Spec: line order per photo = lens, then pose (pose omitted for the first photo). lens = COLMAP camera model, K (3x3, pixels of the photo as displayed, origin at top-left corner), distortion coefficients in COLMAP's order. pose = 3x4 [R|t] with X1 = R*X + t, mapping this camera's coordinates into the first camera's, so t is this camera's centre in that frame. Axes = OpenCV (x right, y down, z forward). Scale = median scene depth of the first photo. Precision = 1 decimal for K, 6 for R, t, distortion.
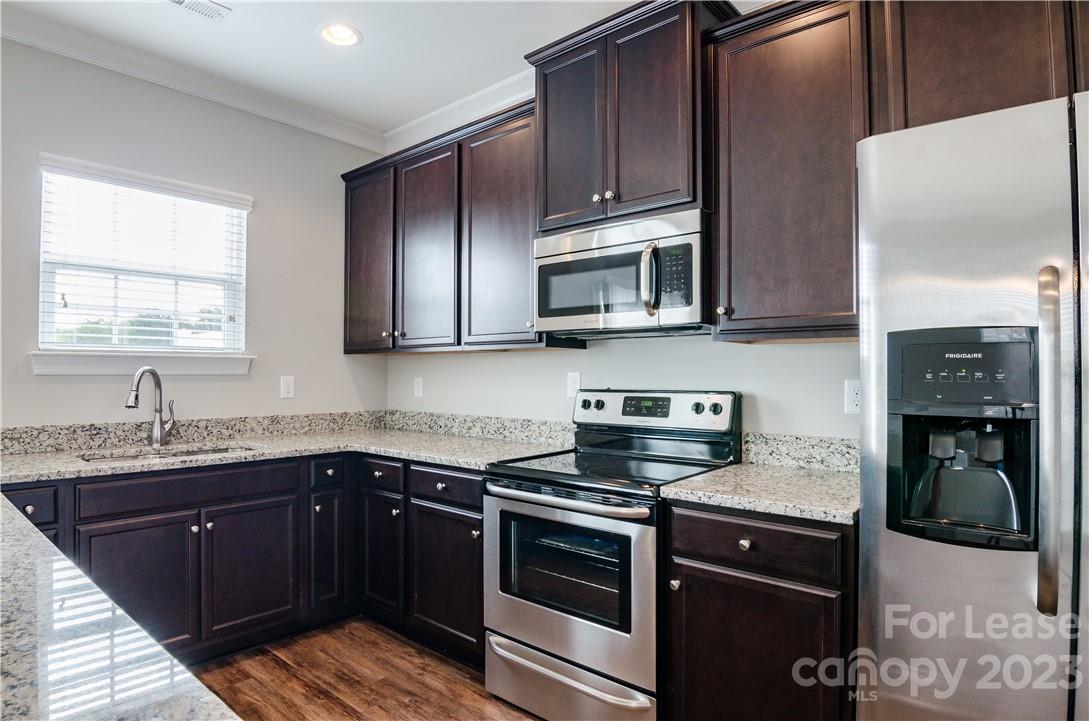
lens RADIAL K [[624.4, 0, 564.6], [0, 624.4, 361.8], [0, 0, 1]] dist [-0.030834, -0.001417]
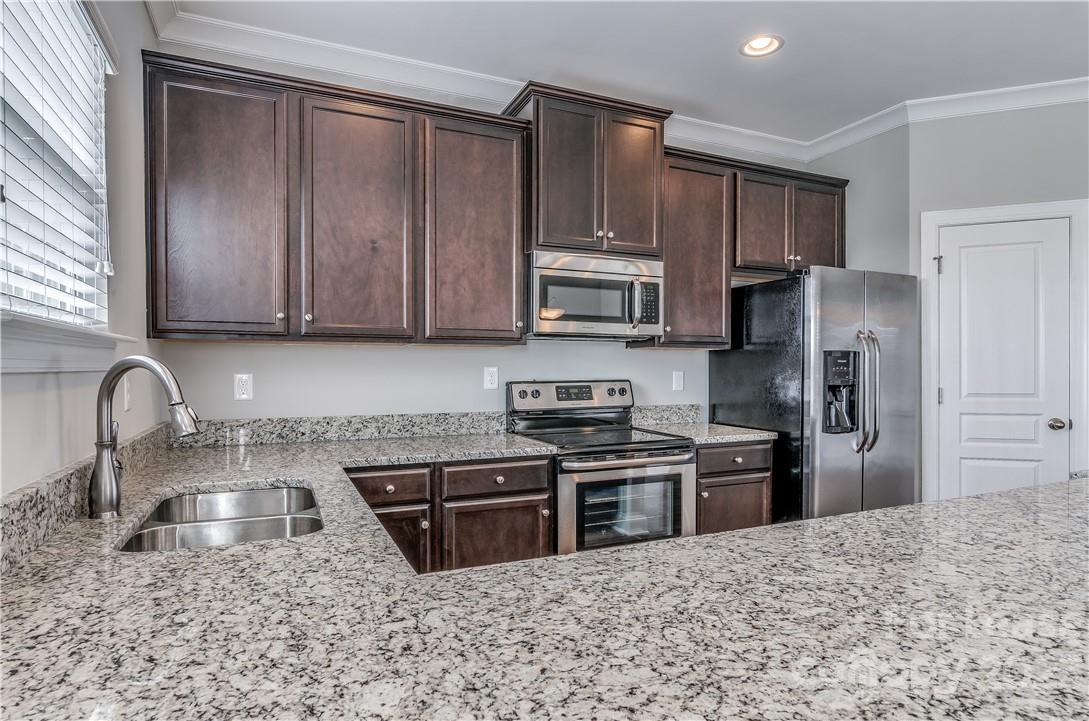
lens RADIAL K [[599.1, 0, 506.4], [0, 599.1, 372.2], [0, 0, 1]] dist [0.001218, -0.000134]
pose [[0.437122, -0.005798, 0.899383, -1.056427], [-0.014518, 0.999803, 0.013502, 0.012152], [-0.899285, -0.018959, 0.436952, 0.562052]]
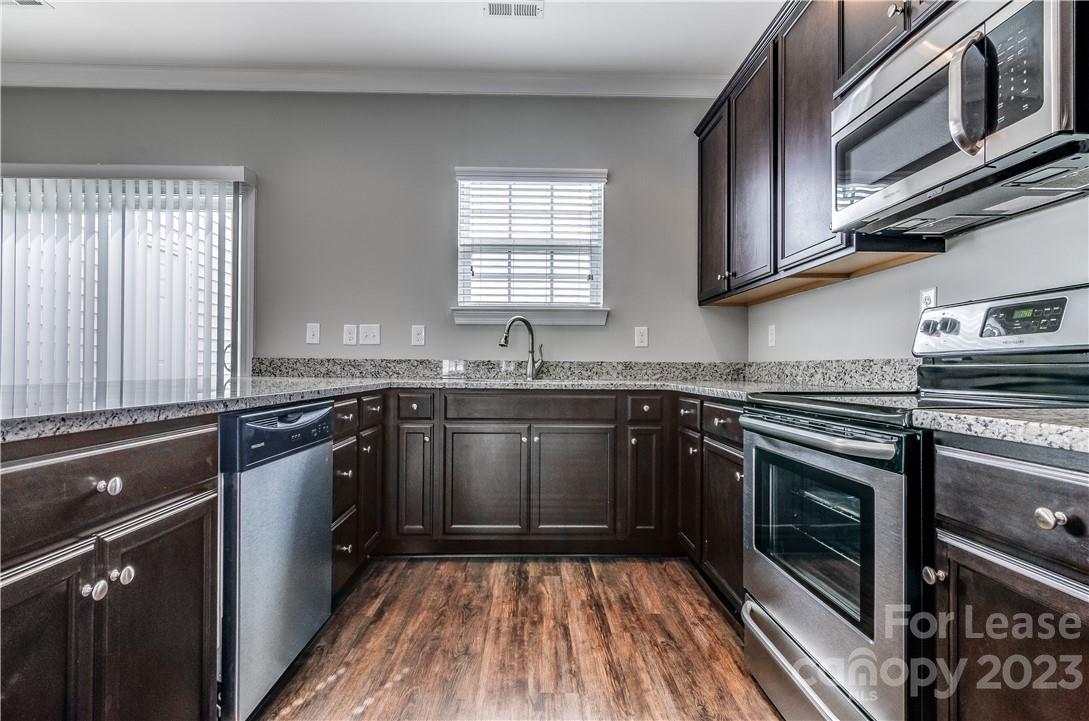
lens RADIAL K [[566.3, 0, 522.5], [0, 566.3, 362.2], [0, 0, 1]] dist [0.022368, 0.000066]
pose [[0.657003, -0.003316, -0.753881, 0.231197], [0.011411, 0.999920, 0.005547, 0.104094], [0.753802, -0.012247, 0.656988, 0.244327]]
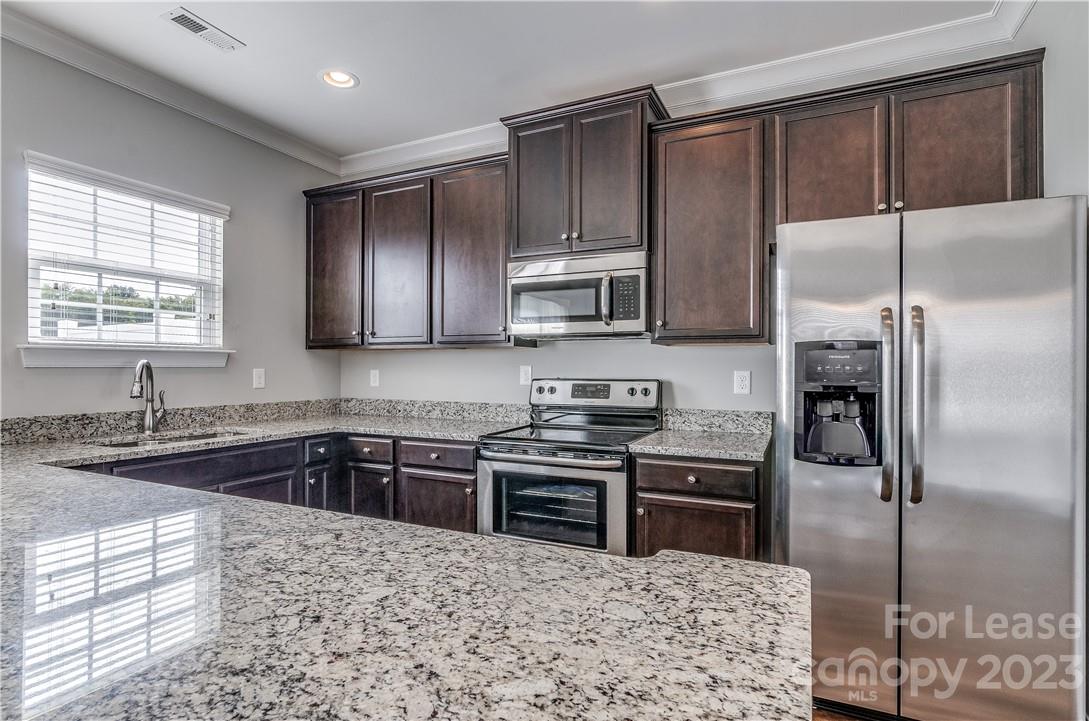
lens RADIAL K [[544.2, 0, 563.7], [0, 544.2, 364.3], [0, 0, 1]] dist [0.000893, -0.000661]
pose [[0.965993, 0.002697, 0.258553, -0.226953], [-0.006209, 0.999899, 0.012768, -0.001378], [-0.258492, -0.013939, 0.965913, -0.126465]]
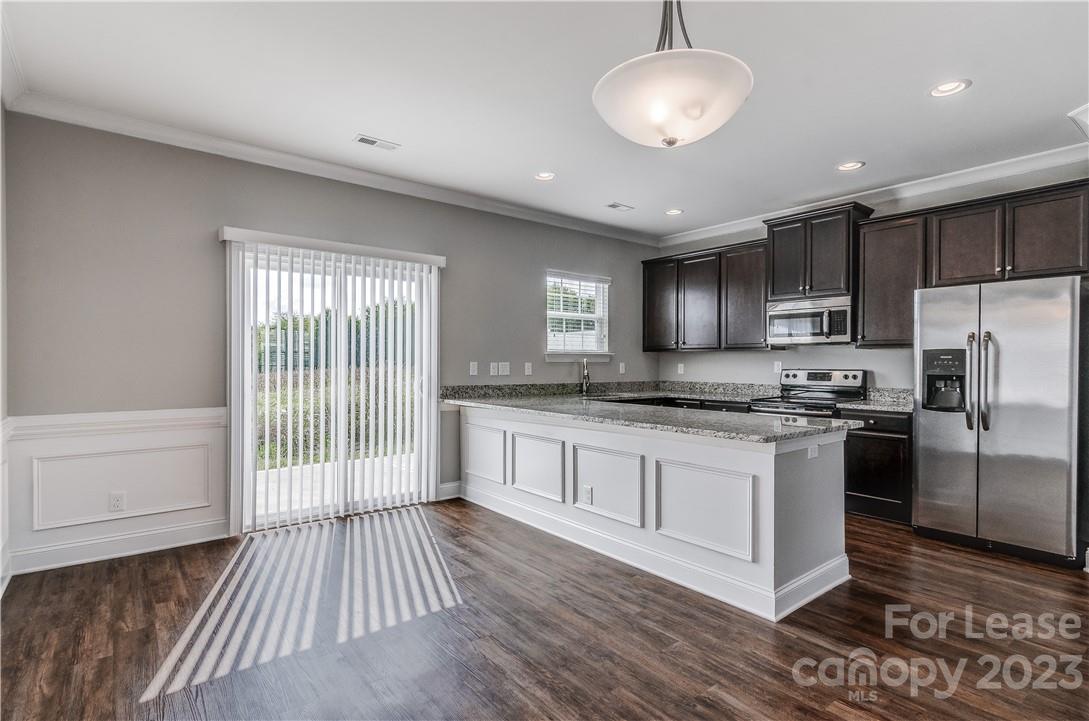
lens RADIAL K [[544.2, 0, 563.7], [0, 544.2, 364.3], [0, 0, 1]] dist [0.000893, -0.000661]
pose [[0.982040, 0.001934, -0.188663, -0.399236], [0.002517, 0.999724, 0.023351, -0.020852], [0.188656, -0.023406, 0.981764, -1.090042]]
